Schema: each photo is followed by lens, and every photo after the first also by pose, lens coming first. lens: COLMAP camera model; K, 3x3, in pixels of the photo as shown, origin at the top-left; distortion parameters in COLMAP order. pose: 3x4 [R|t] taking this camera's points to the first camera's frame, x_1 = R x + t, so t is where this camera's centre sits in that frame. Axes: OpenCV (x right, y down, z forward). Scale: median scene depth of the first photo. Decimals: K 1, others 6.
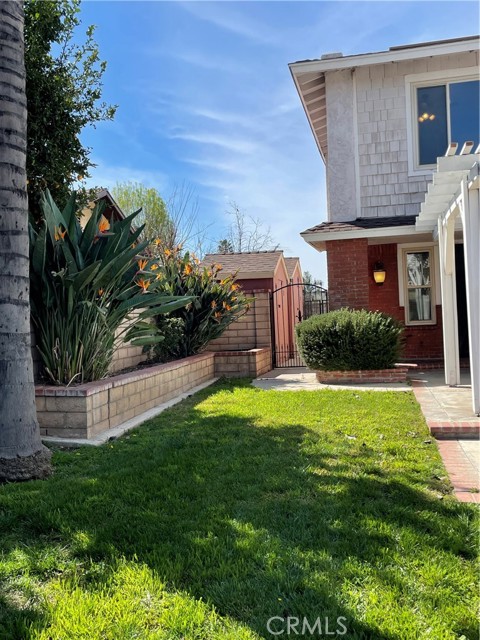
lens RADIAL K [[666.8, 0, 236.2], [0, 666.8, 323.1], [0, 0, 1]] dist [0.065463, 0.000000]
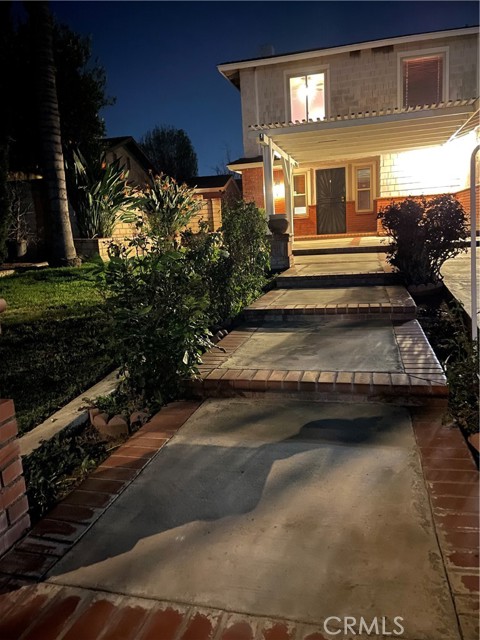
lens RADIAL K [[491.9, 0, 246.2], [0, 491.9, 315.7], [0, 0, 1]] dist [0.045921, -0.000237]
pose [[0.999528, -0.011615, -0.028437, 0.180668], [0.016265, 0.985450, 0.169186, 0.043129], [0.026058, -0.169569, 0.985174, -0.391675]]
